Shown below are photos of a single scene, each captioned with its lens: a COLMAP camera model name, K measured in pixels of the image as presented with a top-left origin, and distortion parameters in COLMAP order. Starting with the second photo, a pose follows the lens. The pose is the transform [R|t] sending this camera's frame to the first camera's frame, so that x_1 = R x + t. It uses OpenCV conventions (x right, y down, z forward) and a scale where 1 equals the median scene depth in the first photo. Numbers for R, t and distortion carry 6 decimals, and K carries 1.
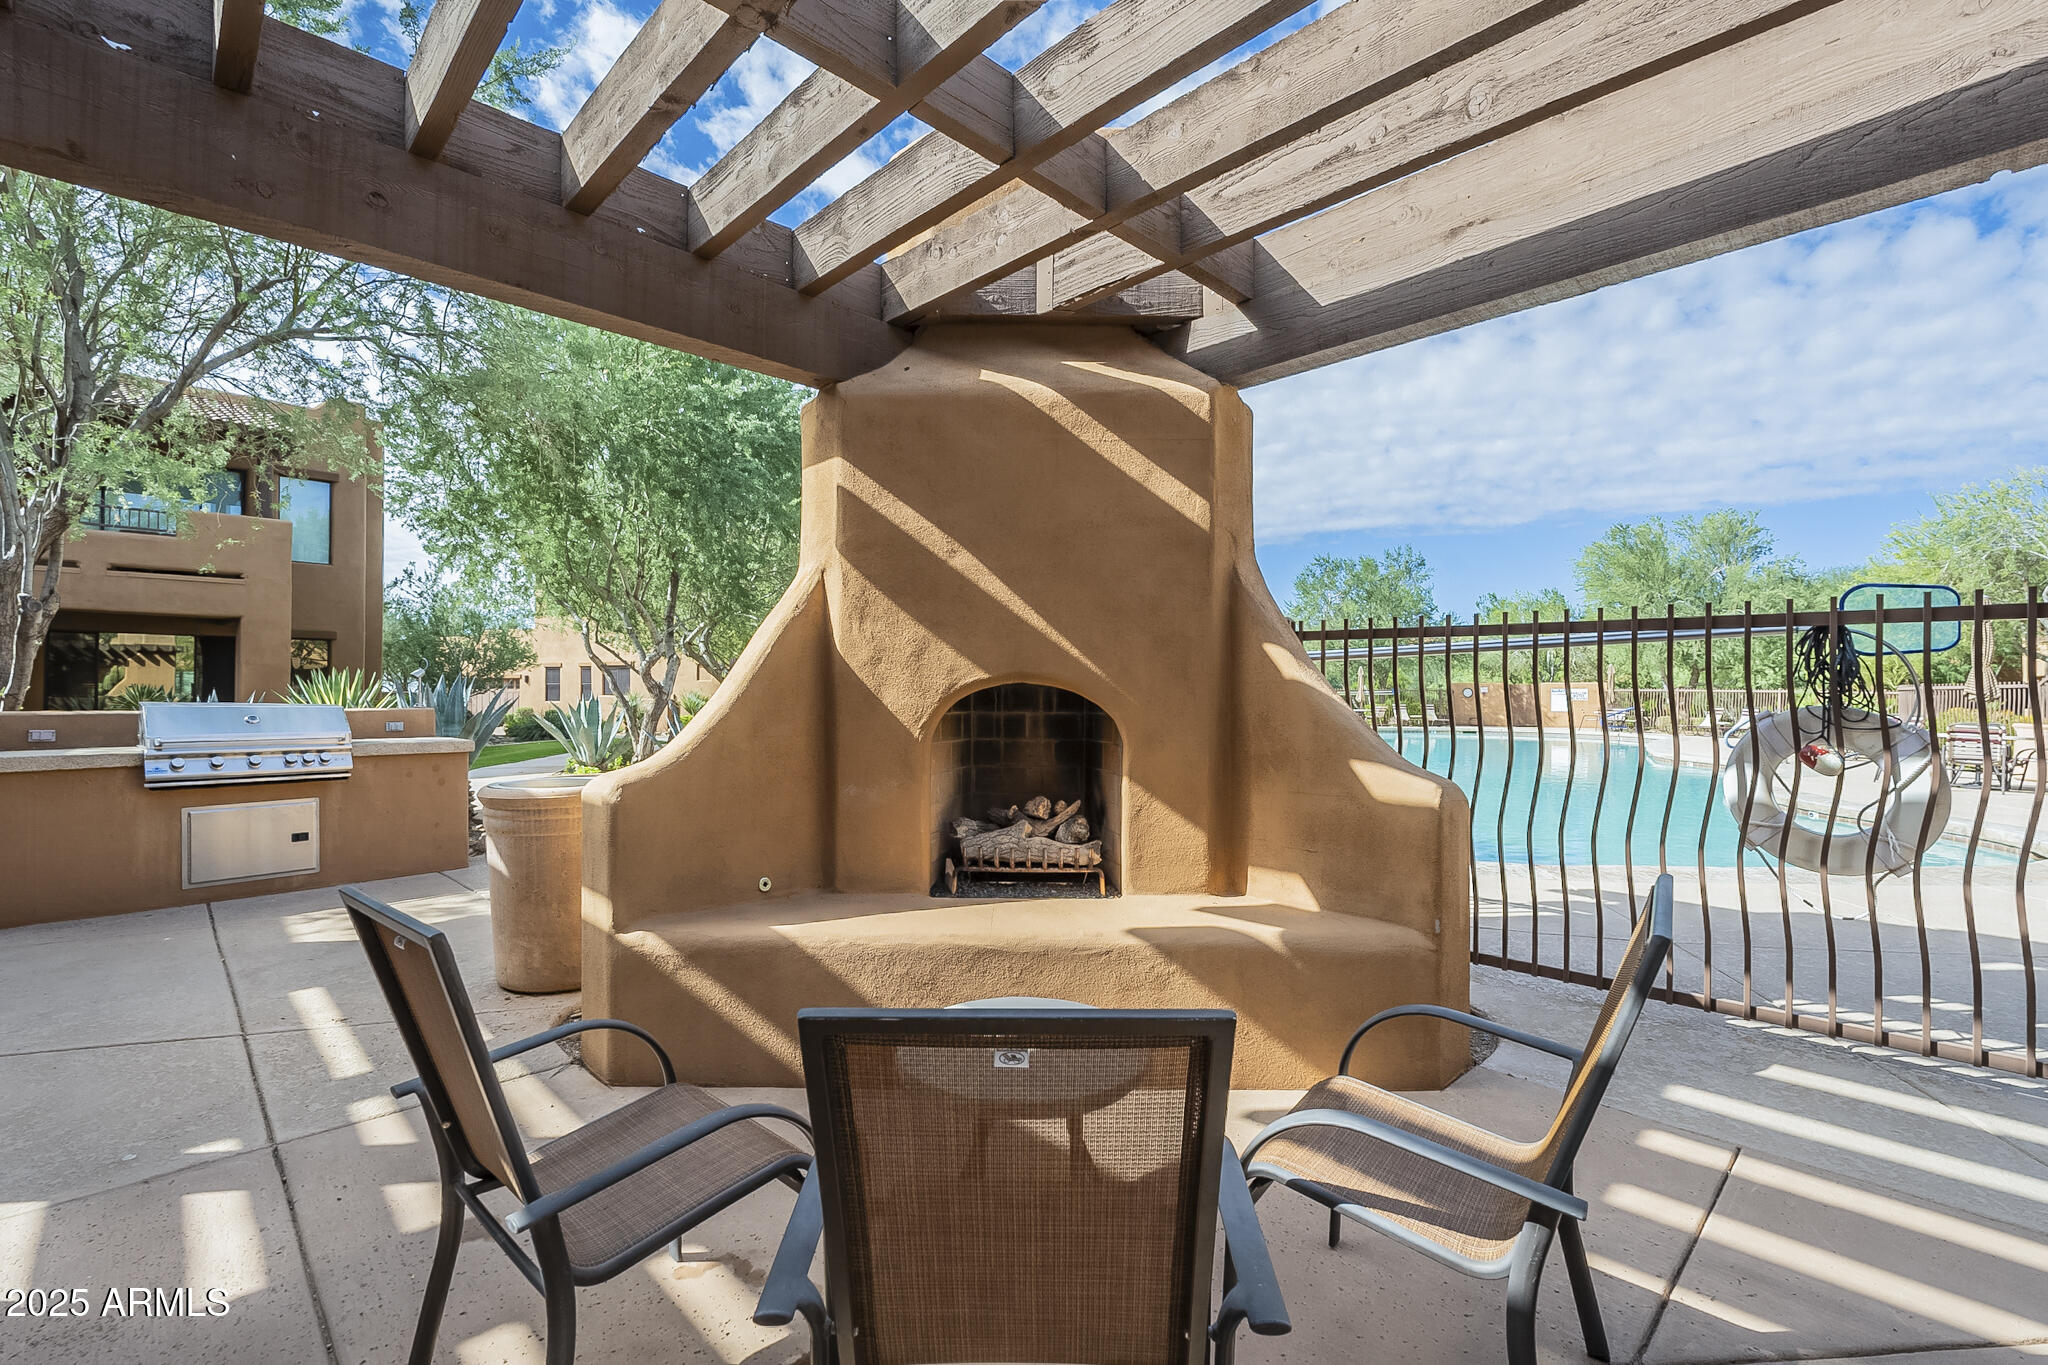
lens RADIAL K [[908.1, 0, 1020.1], [0, 908.1, 689.6], [0, 0, 1]] dist [0.000120, 0.000558]
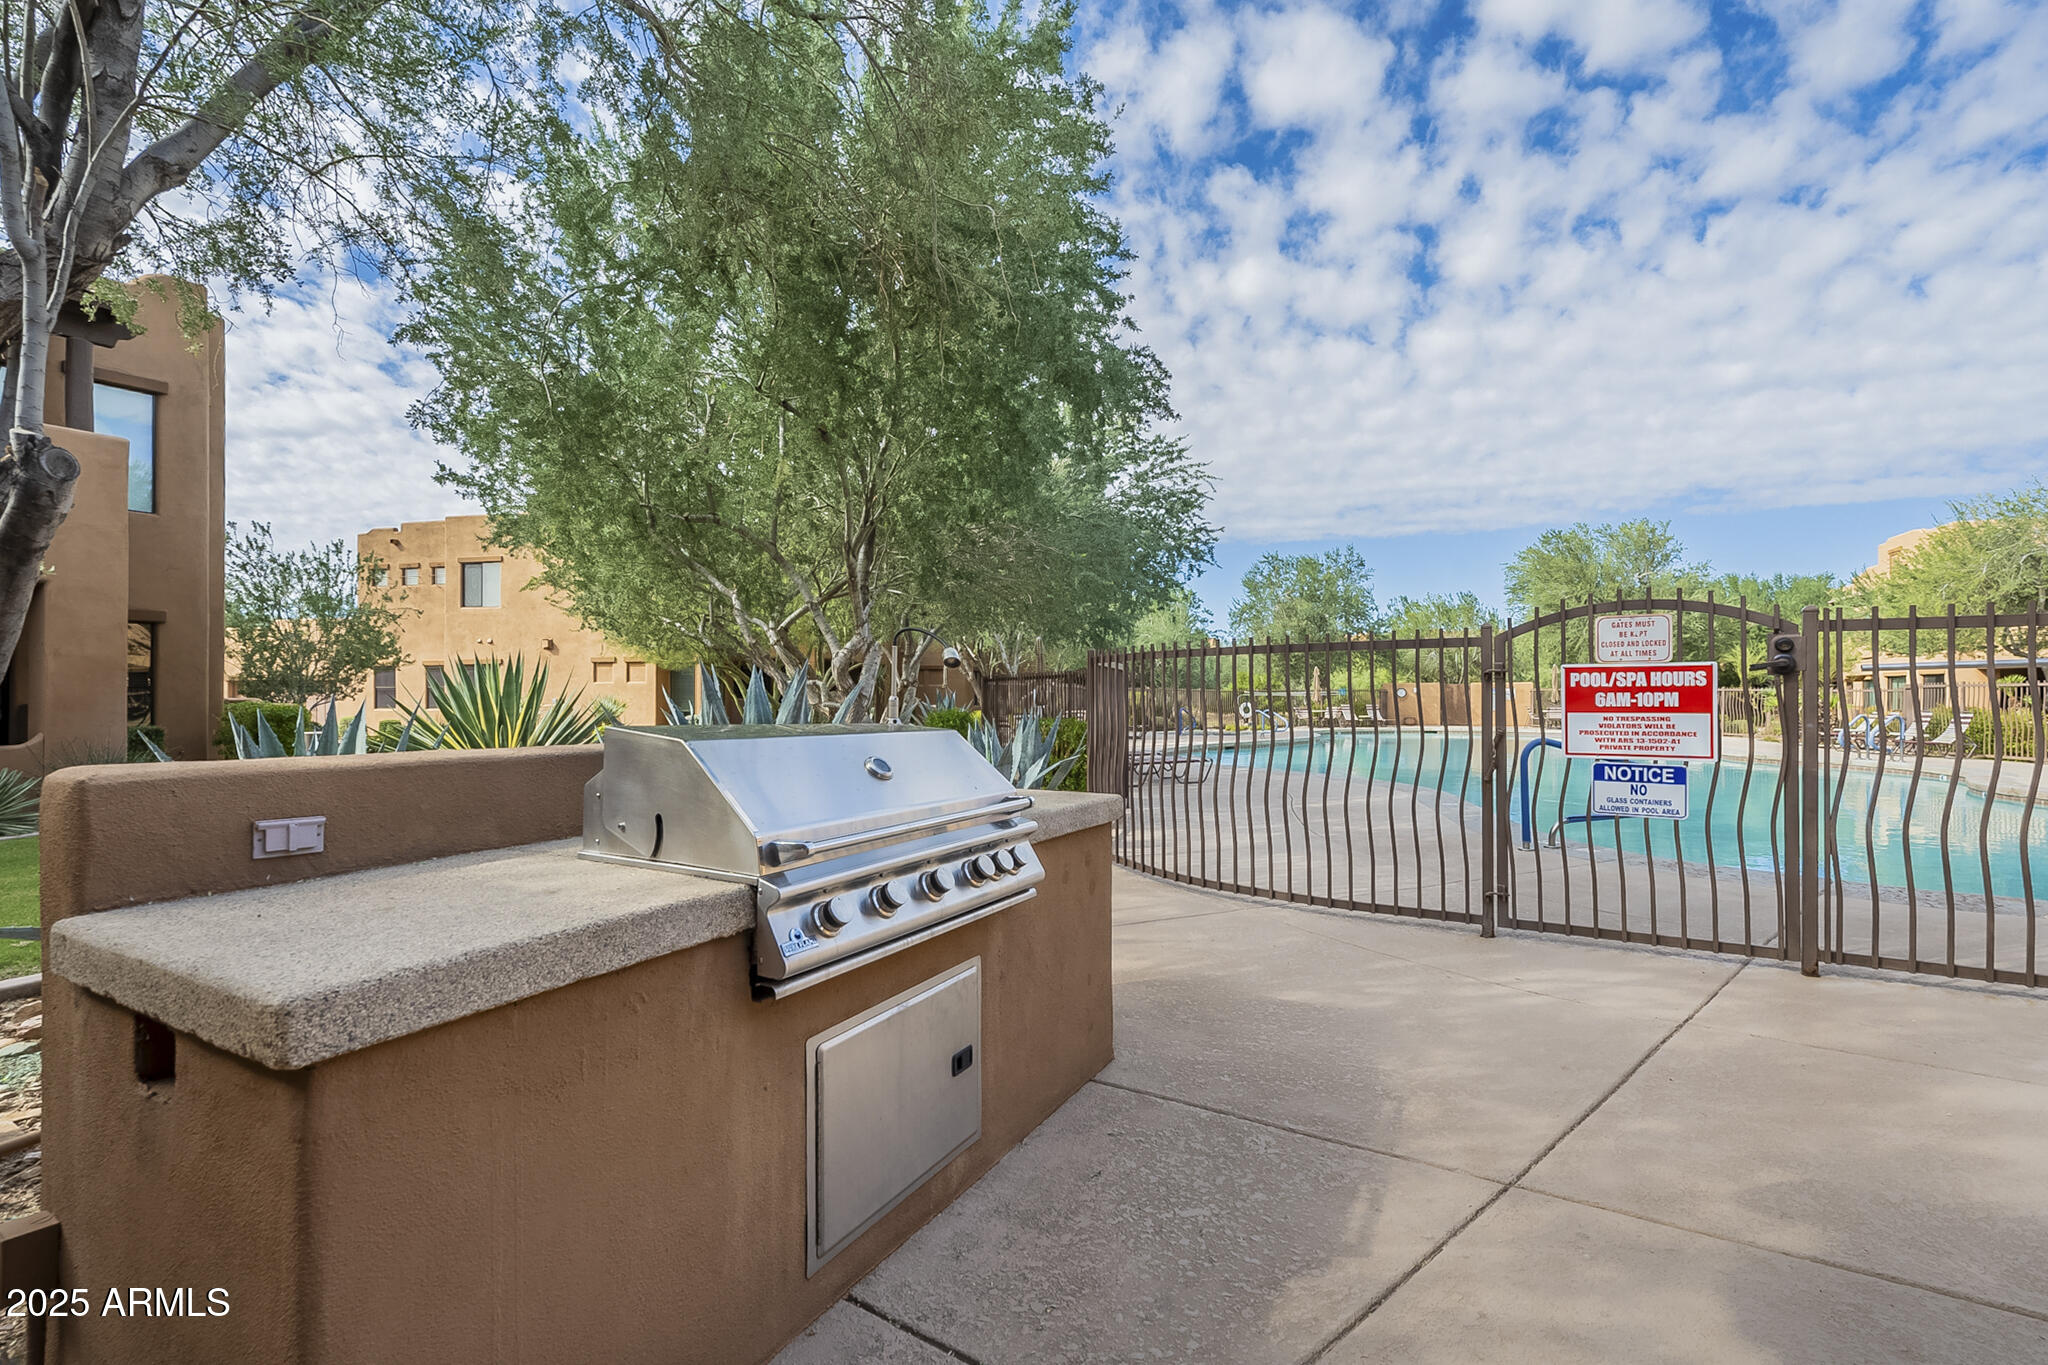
lens RADIAL K [[908.1, 0, 1023.4], [0, 908.1, 691.5], [0, 0, 1]] dist [0.000120, 0.000558]
pose [[0.976969, -0.005548, 0.213310, -0.262310], [0.005720, 0.999984, -0.000193, 0.000367], [-0.213306, 0.001408, 0.976984, 0.187036]]
